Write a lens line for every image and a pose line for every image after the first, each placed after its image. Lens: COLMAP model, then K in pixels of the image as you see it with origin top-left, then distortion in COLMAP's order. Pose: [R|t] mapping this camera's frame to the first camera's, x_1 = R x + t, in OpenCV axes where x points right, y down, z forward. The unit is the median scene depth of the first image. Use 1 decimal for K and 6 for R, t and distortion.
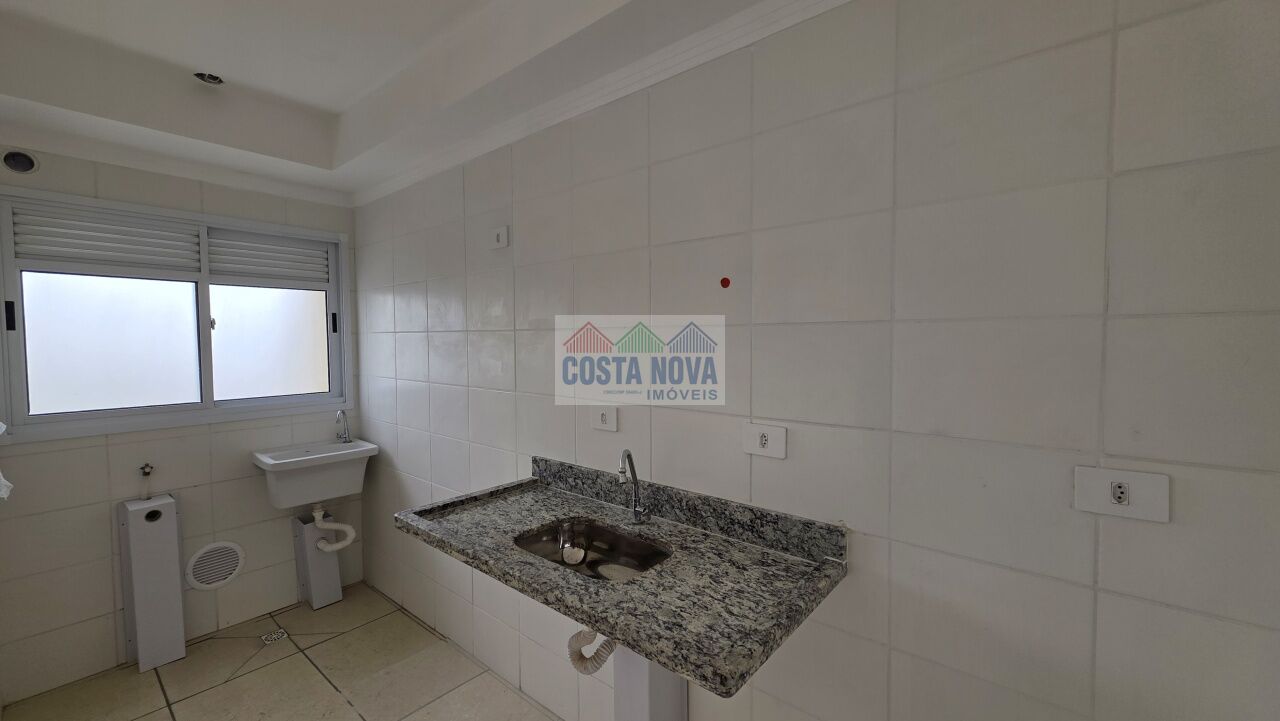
lens RADIAL K [[505.9, 0, 638.4], [0, 505.9, 358.1], [0, 0, 1]] dist [0.001449, 0.001333]
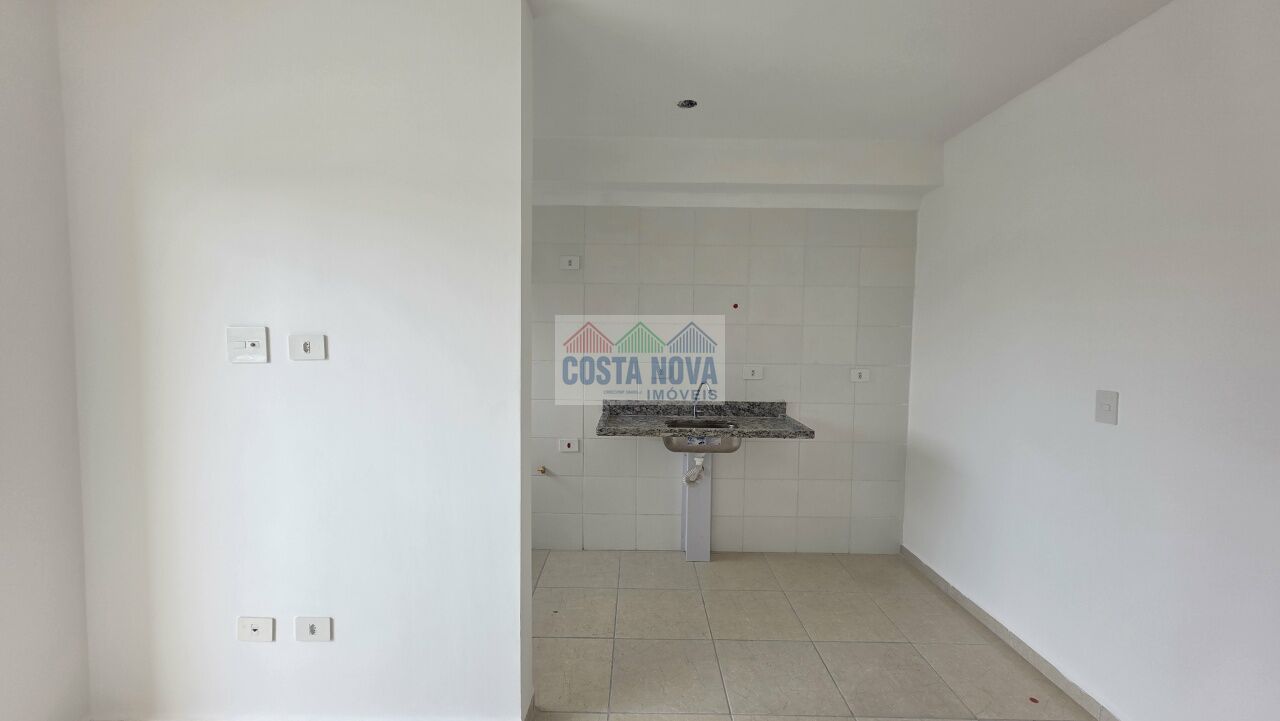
lens RADIAL K [[505.9, 0, 639.2], [0, 505.9, 360.9], [0, 0, 1]] dist [0.001449, 0.001333]
pose [[0.768224, -0.019810, 0.639875, -0.826202], [0.008023, 0.999741, 0.021318, 0.023687], [-0.640131, -0.011243, 0.768183, -0.243640]]
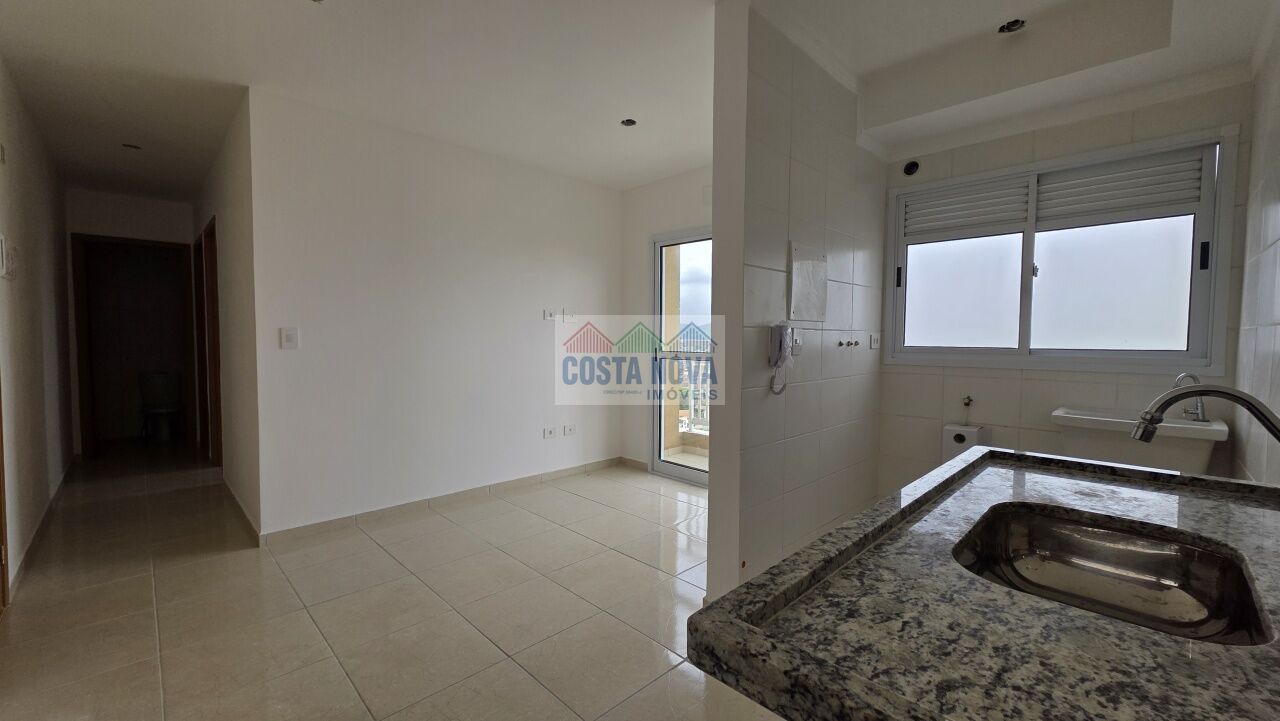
lens RADIAL K [[505.9, 0, 632.3], [0, 505.9, 359.2], [0, 0, 1]] dist [0.001449, 0.001333]
pose [[-0.092862, 0.048640, -0.994490, 0.244376], [-0.042833, 0.997686, 0.052796, 0.088234], [0.994757, 0.047500, -0.090563, 0.305475]]
